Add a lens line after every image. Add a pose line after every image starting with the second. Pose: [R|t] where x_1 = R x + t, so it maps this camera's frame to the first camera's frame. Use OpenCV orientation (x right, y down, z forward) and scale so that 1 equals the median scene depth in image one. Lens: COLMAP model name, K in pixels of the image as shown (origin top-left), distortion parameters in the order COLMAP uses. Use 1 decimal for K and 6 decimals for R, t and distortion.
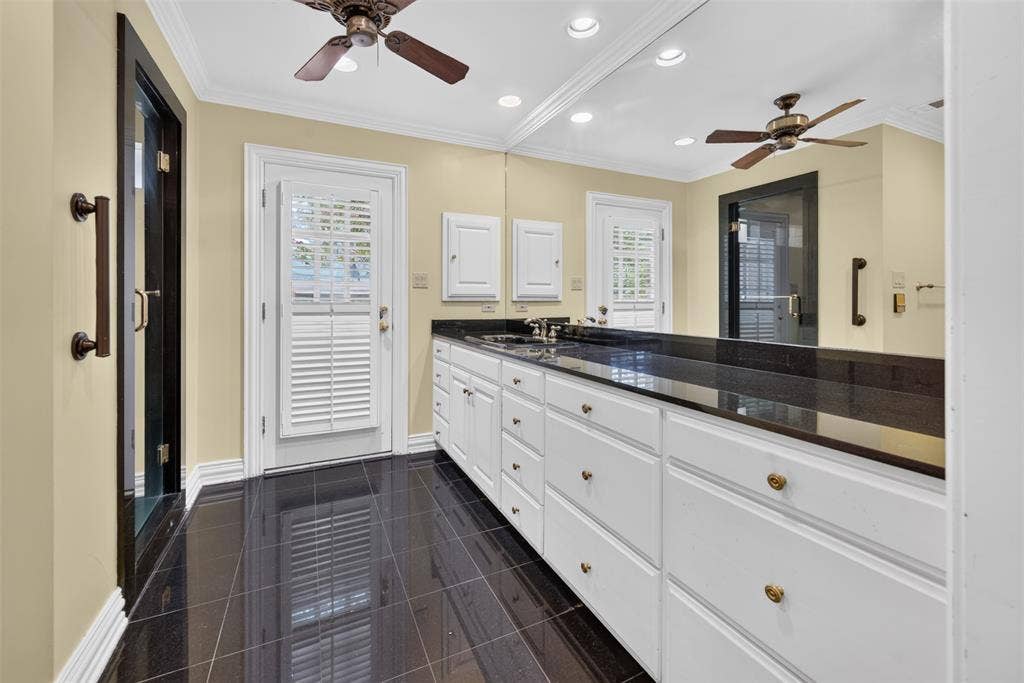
lens RADIAL K [[413.4, 0, 506.8], [0, 413.4, 302.0], [0, 0, 1]] dist [0.001755, 0.000068]
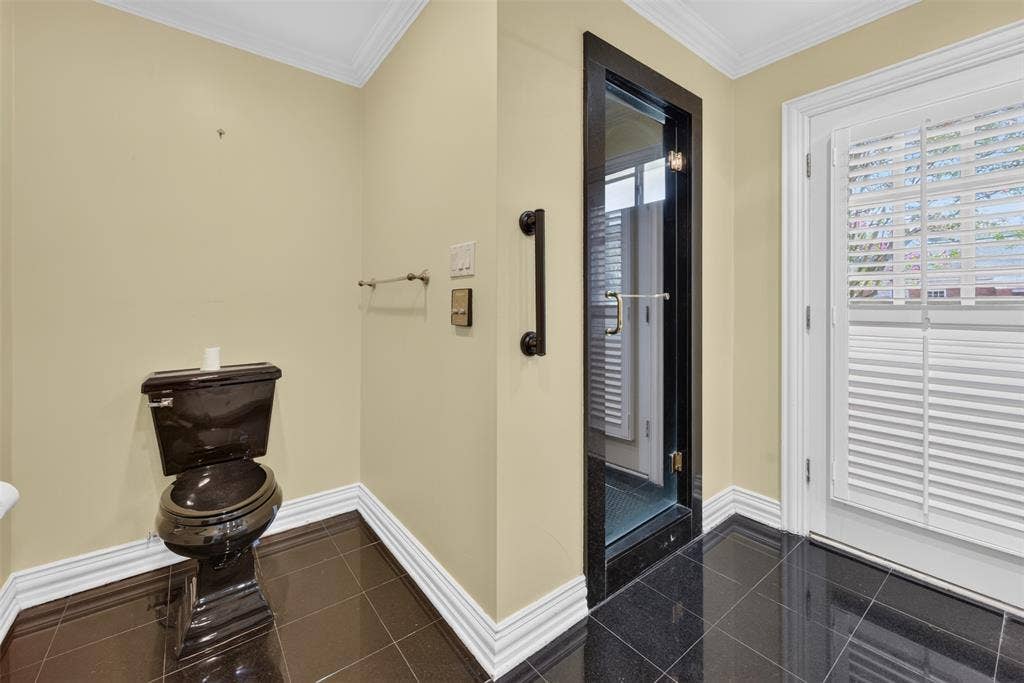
lens RADIAL K [[413.4, 0, 506.8], [0, 413.4, 302.0], [0, 0, 1]] dist [0.001755, 0.000068]
pose [[0.198768, -0.005006, -0.980034, 0.037177], [-0.001020, 0.999985, -0.005315, -0.000799], [0.980046, 0.002056, 0.198760, 0.341305]]
